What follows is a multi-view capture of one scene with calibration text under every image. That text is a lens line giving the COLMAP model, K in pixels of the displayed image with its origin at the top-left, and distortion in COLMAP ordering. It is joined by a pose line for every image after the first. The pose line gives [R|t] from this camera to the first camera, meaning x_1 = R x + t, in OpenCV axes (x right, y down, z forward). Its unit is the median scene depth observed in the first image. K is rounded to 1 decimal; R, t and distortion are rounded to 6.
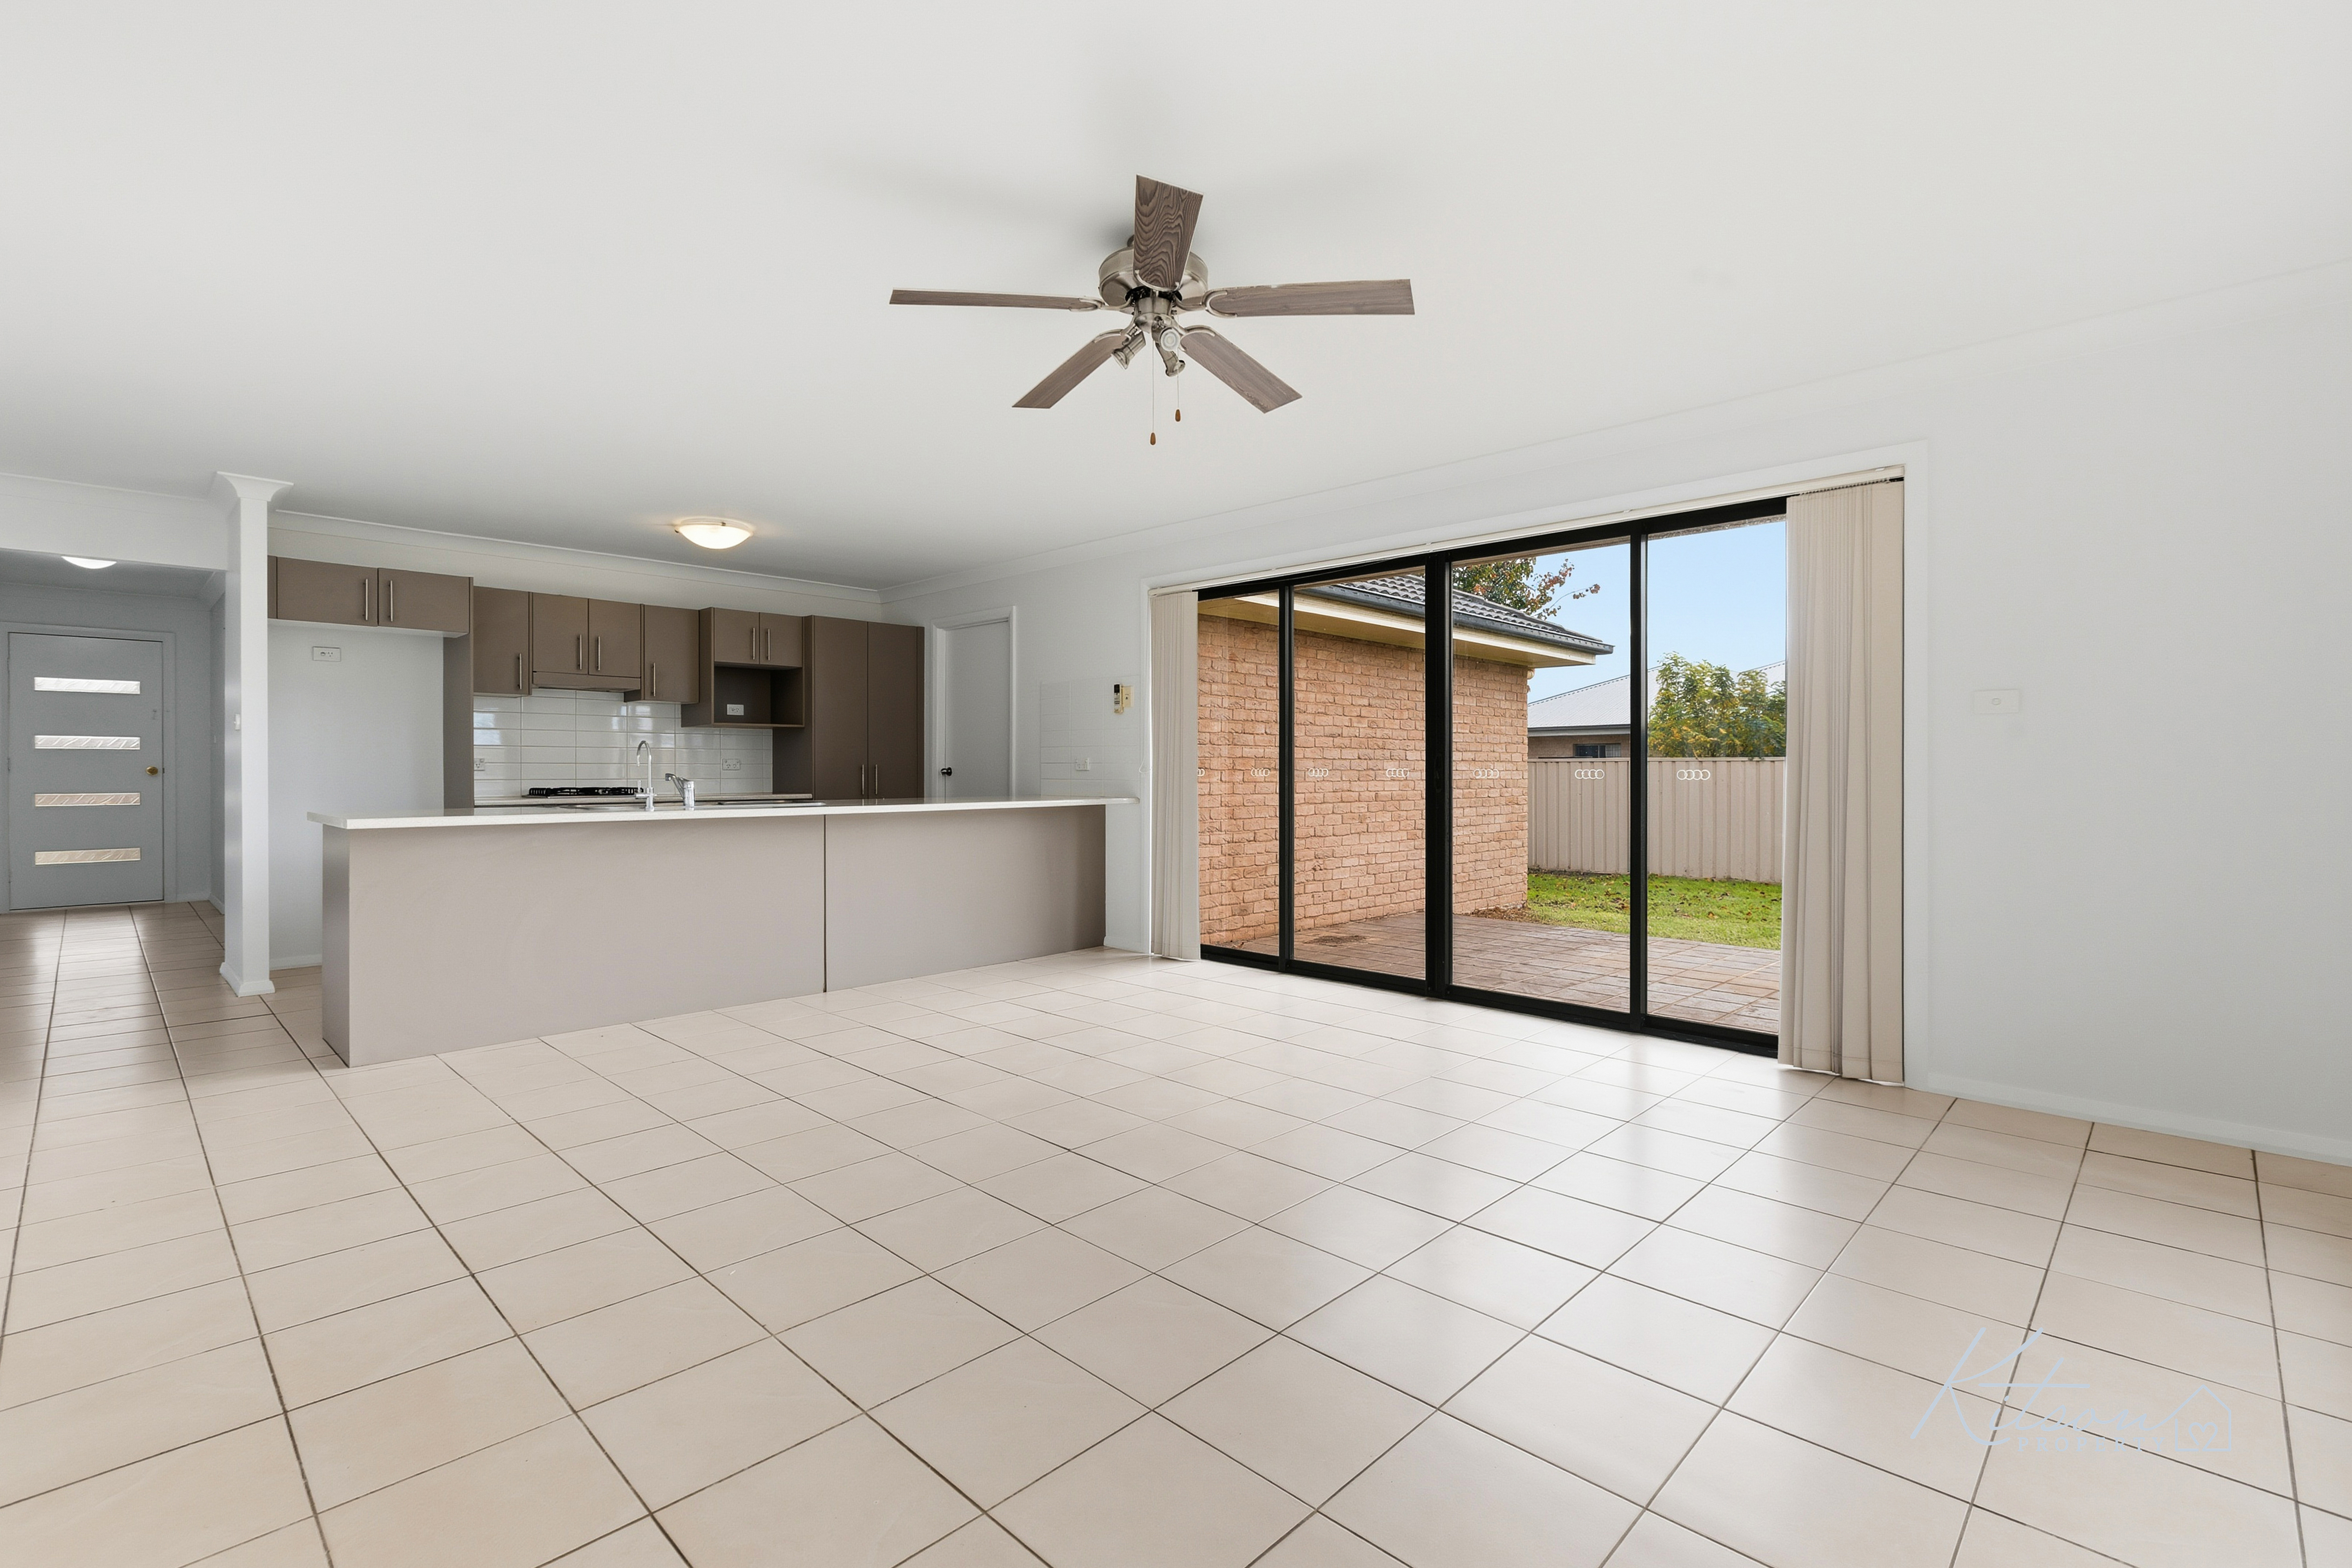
lens RADIAL K [[1055.8, 0, 1173.0], [0, 1055.8, 774.2], [0, 0, 1]] dist [0.000867, 0.000100]
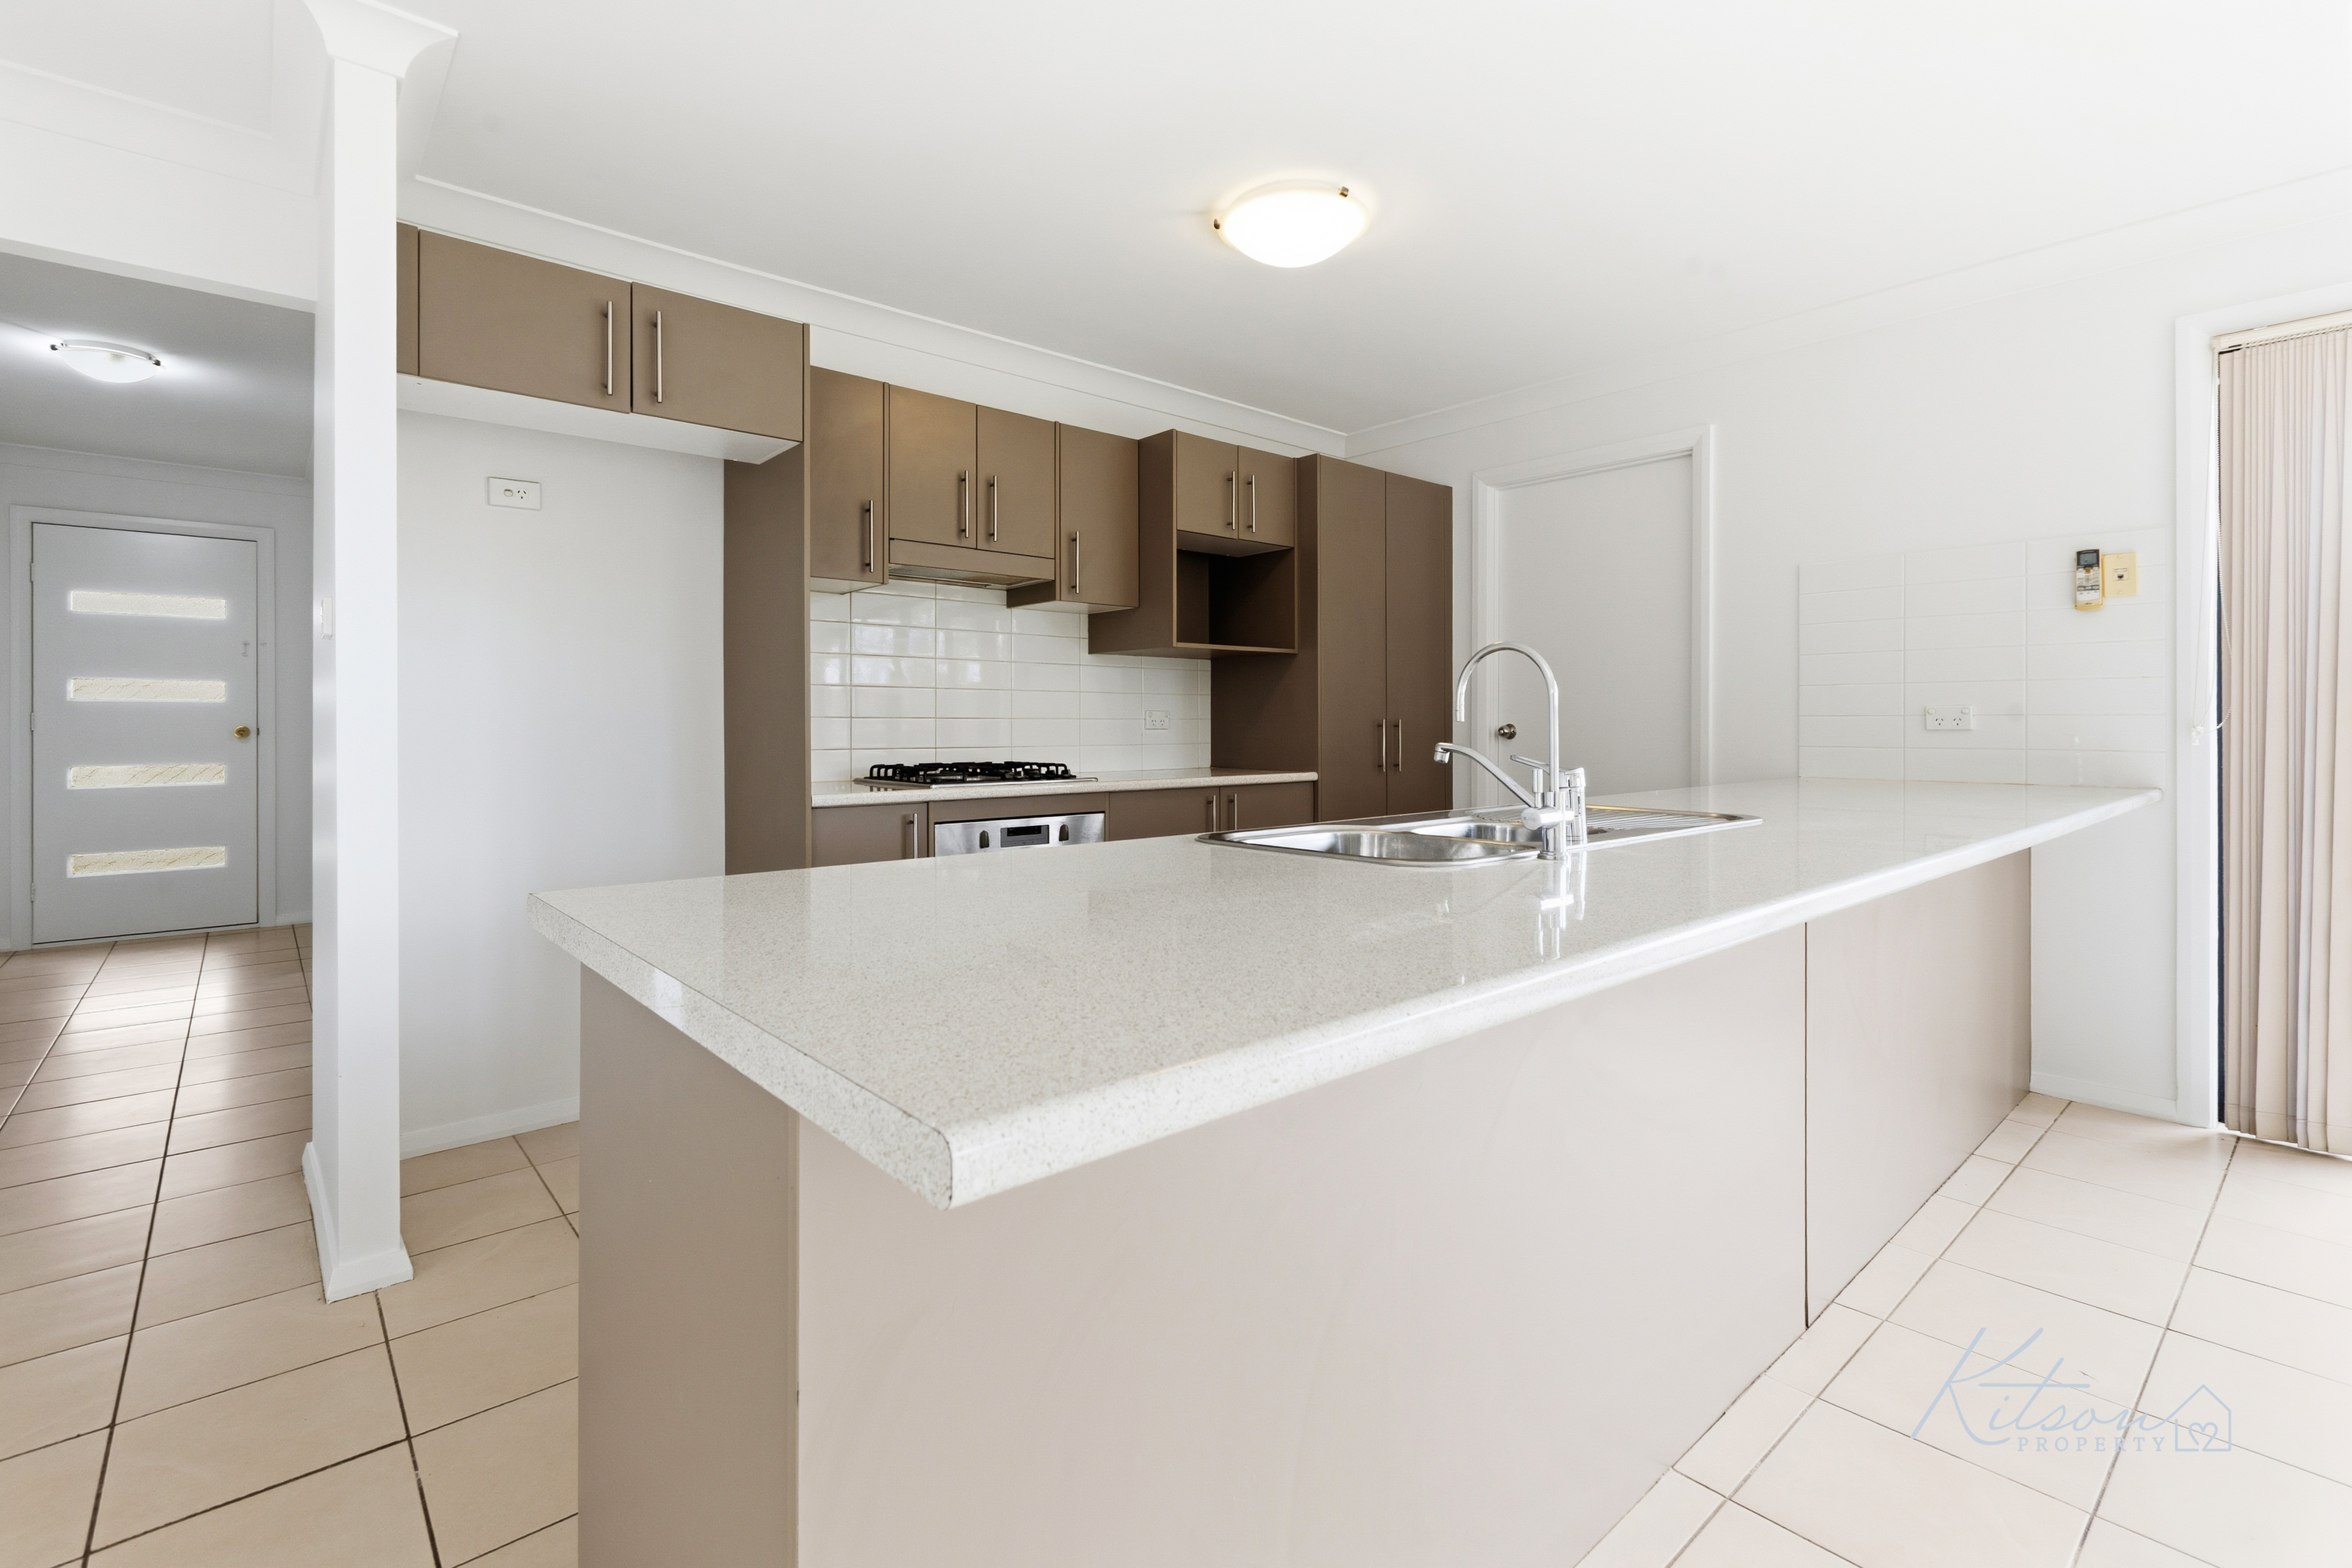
lens RADIAL K [[1066.1, 0, 1185.5], [0, 1066.1, 721.7], [0, 0, 1]] dist [0.000460, -0.000312]
pose [[0.997014, -0.002008, -0.077190, -0.412387], [0.001535, 0.999980, -0.006189, -0.005908], [0.077201, 0.006053, 0.996997, 0.484940]]
